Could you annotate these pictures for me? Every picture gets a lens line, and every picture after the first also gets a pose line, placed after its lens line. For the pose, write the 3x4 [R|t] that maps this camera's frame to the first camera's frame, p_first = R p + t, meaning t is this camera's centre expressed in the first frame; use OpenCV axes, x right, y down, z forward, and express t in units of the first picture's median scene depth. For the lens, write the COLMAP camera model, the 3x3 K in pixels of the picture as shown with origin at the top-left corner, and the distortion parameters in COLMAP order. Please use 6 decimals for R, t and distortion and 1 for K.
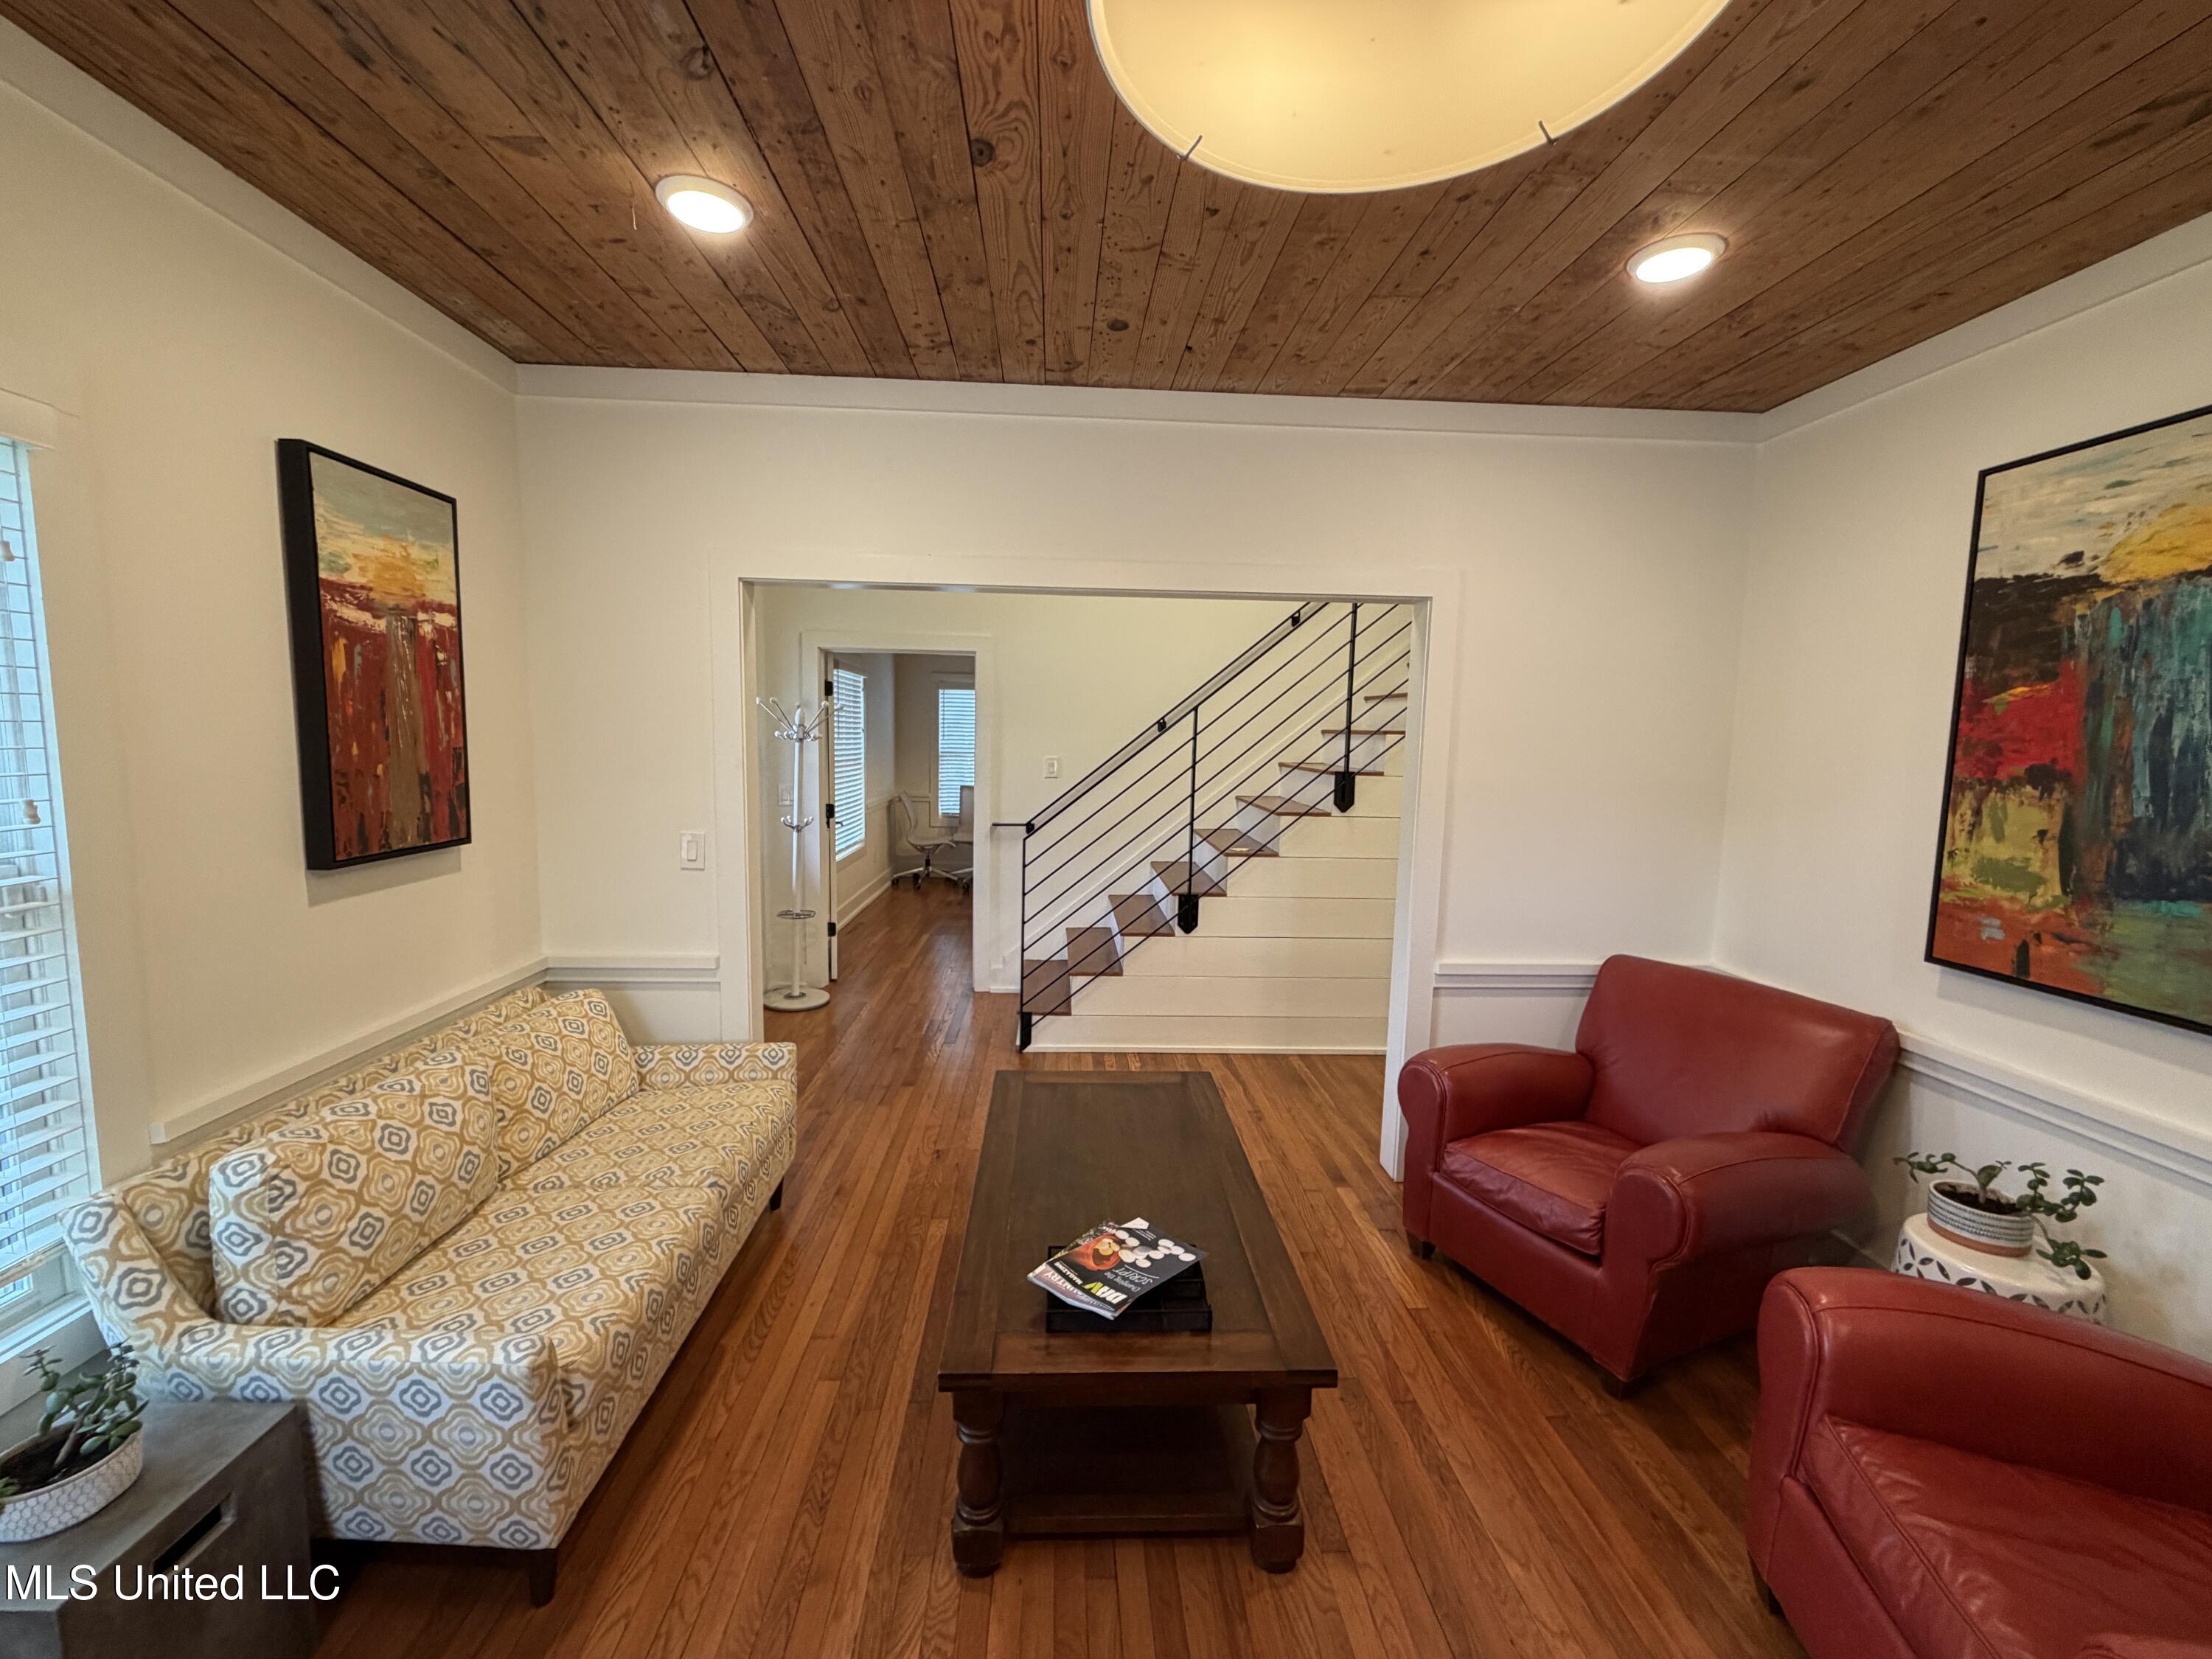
lens RADIAL K [[884.3, 0, 1095.4], [0, 884.3, 827.4], [0, 0, 1]] dist [-0.002888, 0.000528]
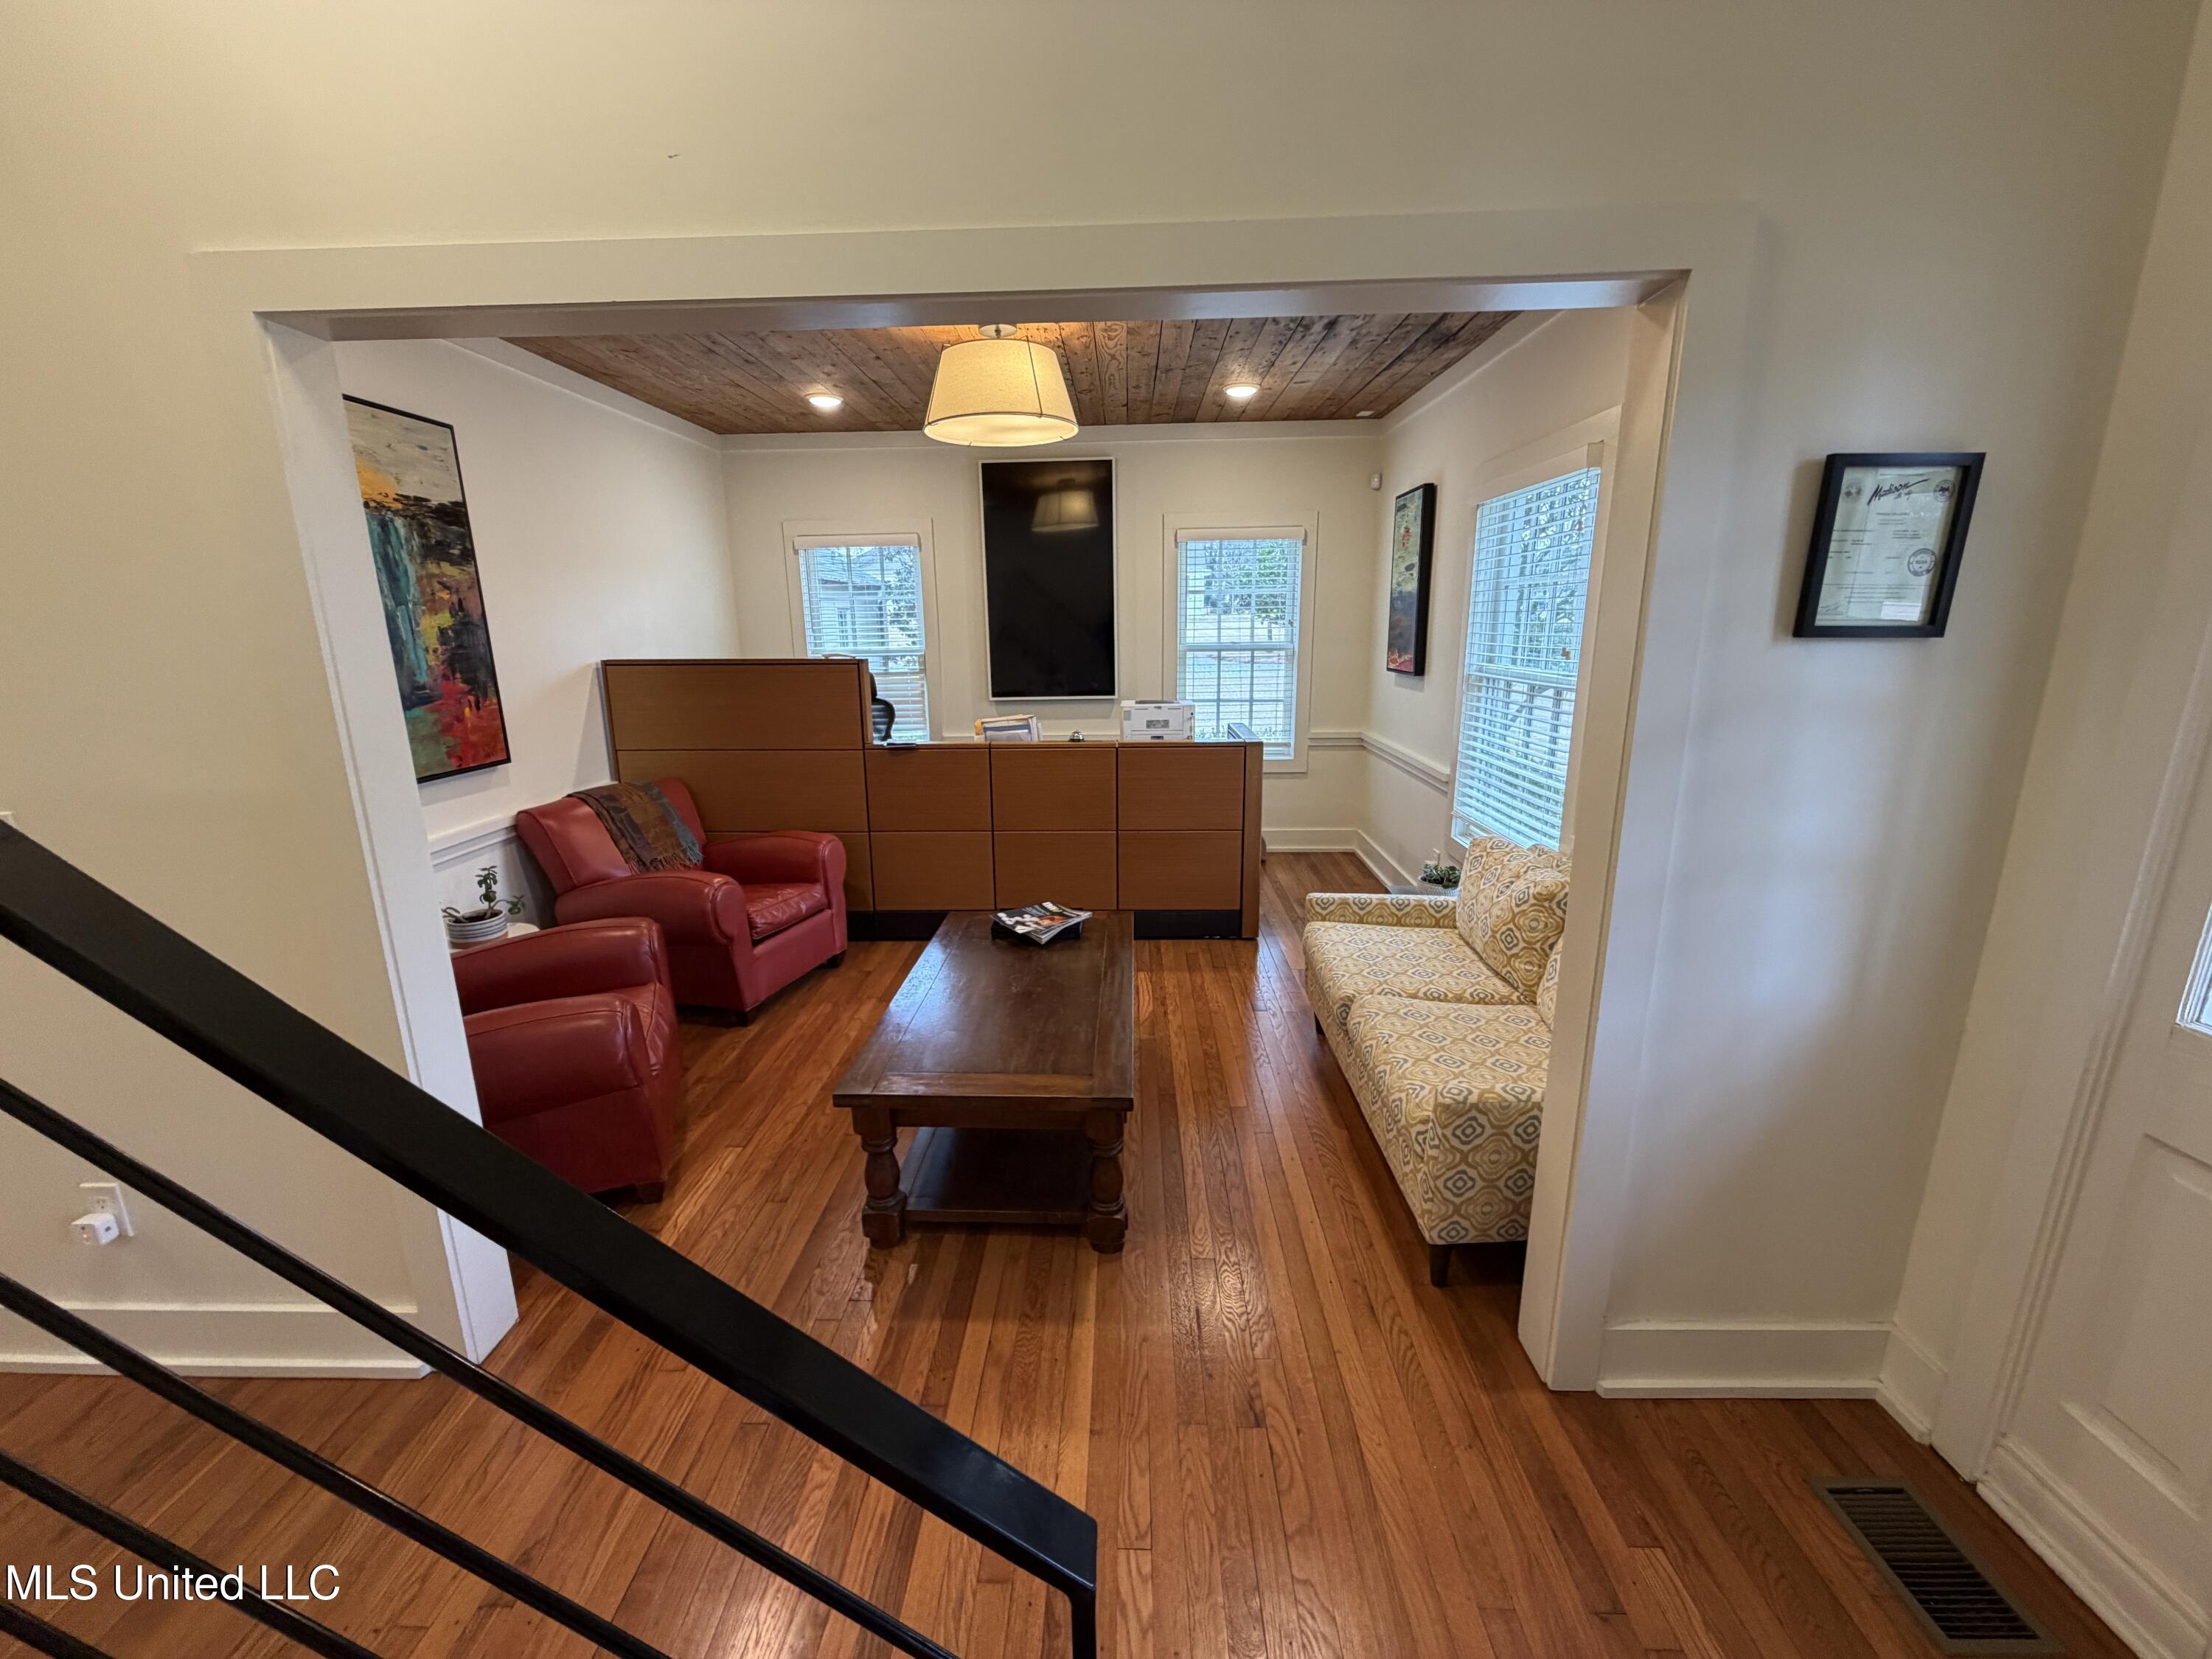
lens RADIAL K [[884.3, 0, 1095.4], [0, 884.3, 827.4], [0, 0, 1]] dist [-0.002888, 0.000528]
pose [[-0.997164, -0.021858, 0.072017, -0.104188], [0.003014, 0.944530, 0.328410, -0.131271], [-0.075200, 0.327696, -0.941786, 1.310525]]
